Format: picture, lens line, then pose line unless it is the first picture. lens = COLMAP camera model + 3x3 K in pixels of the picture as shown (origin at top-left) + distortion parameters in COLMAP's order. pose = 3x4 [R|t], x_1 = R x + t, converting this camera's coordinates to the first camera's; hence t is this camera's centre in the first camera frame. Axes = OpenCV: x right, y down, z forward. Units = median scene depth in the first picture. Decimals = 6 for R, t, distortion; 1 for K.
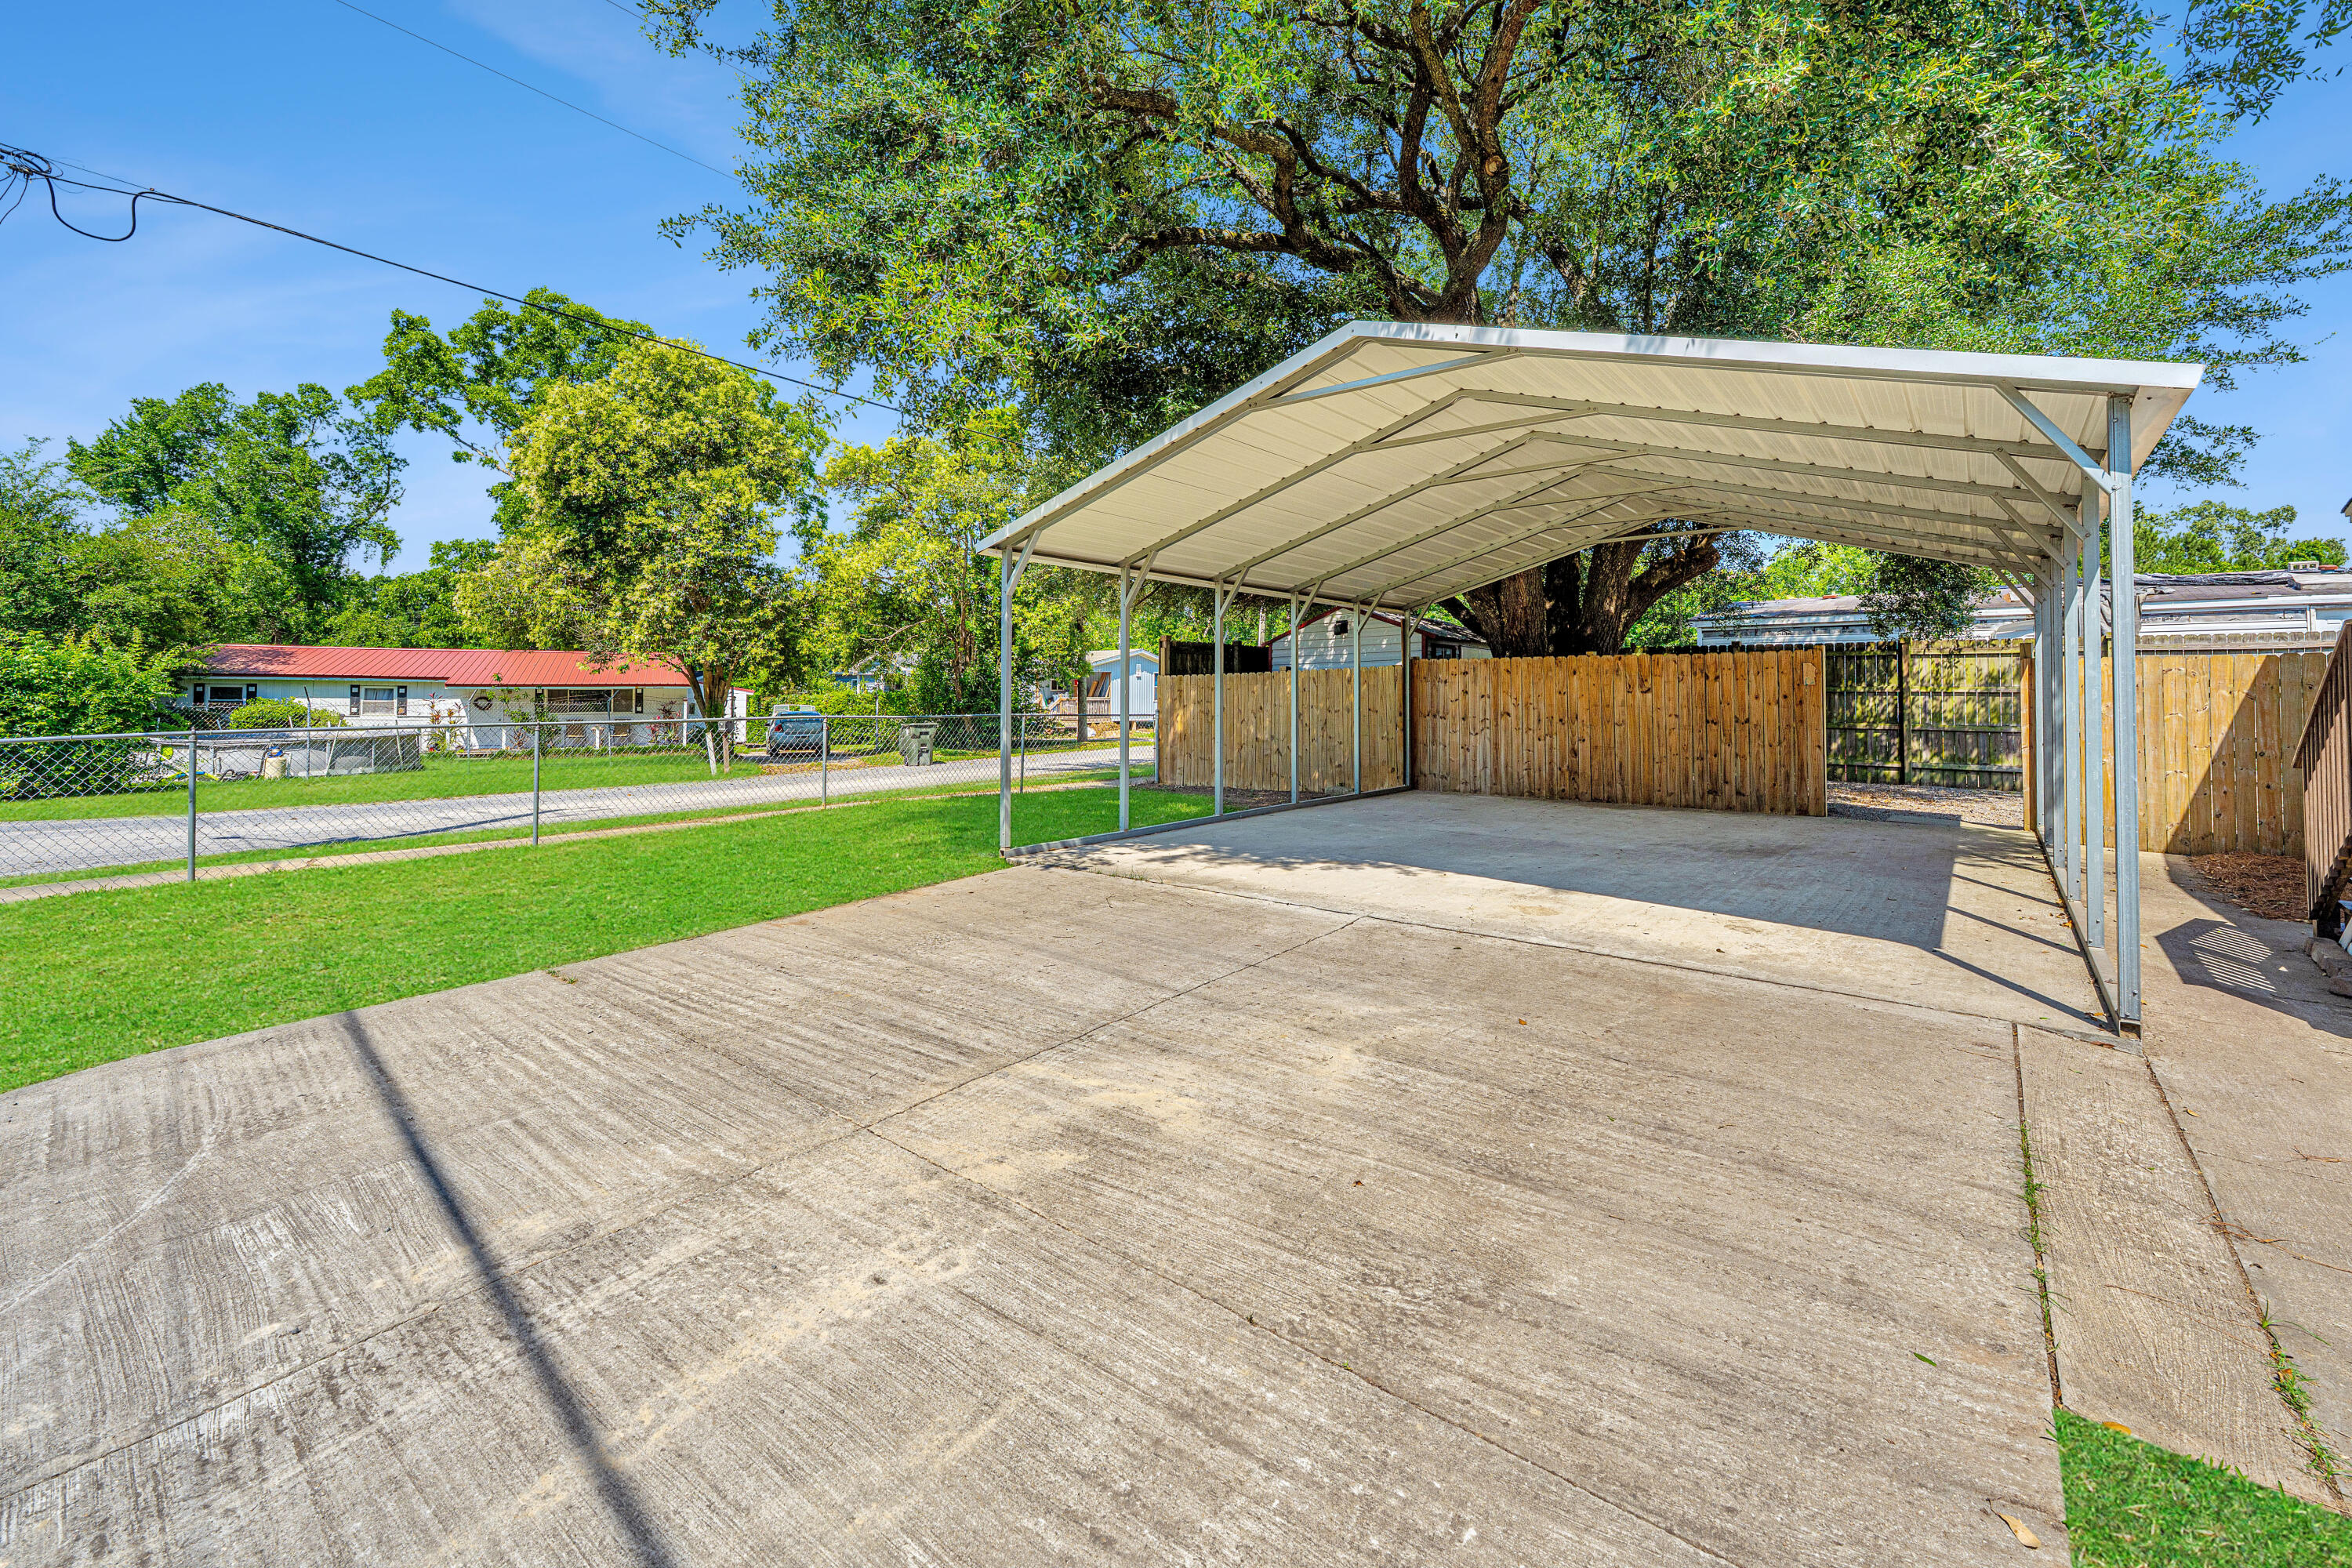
lens RADIAL K [[977.9, 0, 1188.4], [0, 977.9, 653.9], [0, 0, 1]] dist [-0.000954, -0.000217]
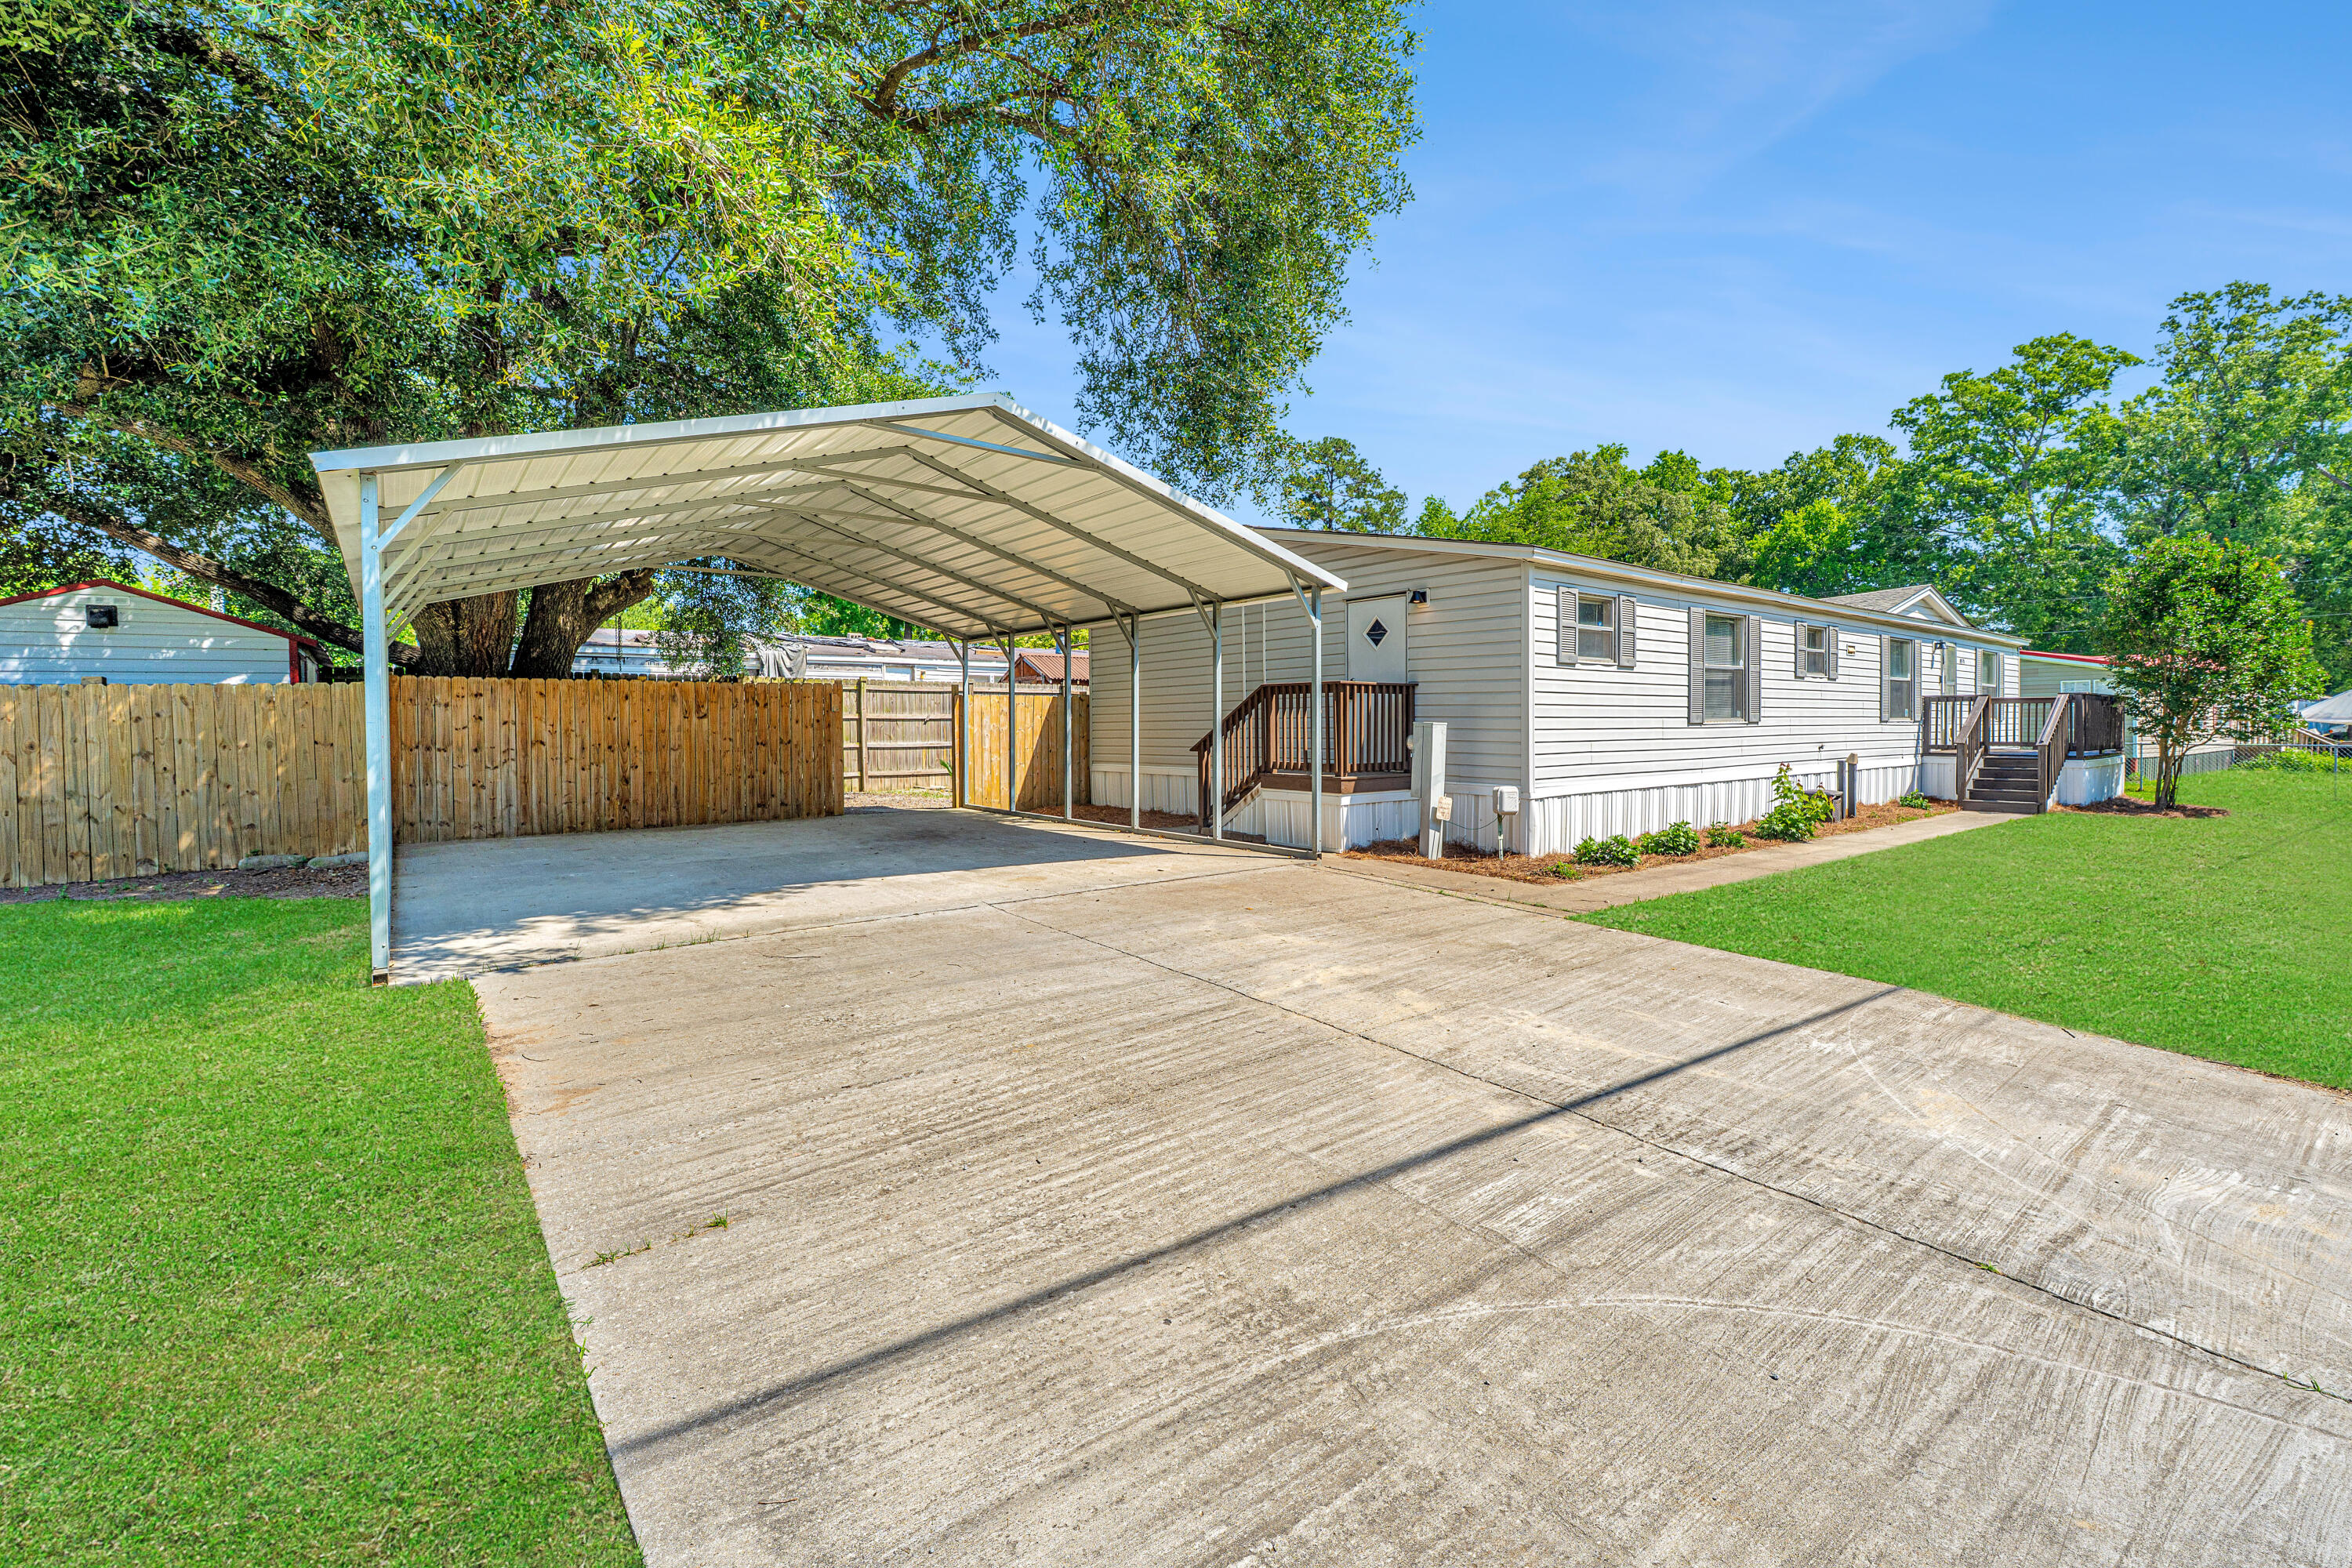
lens RADIAL K [[992.3, 0, 1193.5], [0, 992.3, 739.7], [0, 0, 1]] dist [0.001090, -0.000243]
pose [[0.207185, -0.021158, 0.978073, -0.588411], [-0.035057, 0.998963, 0.029036, 0.016756], [-0.977673, -0.040304, 0.206229, 0.328379]]
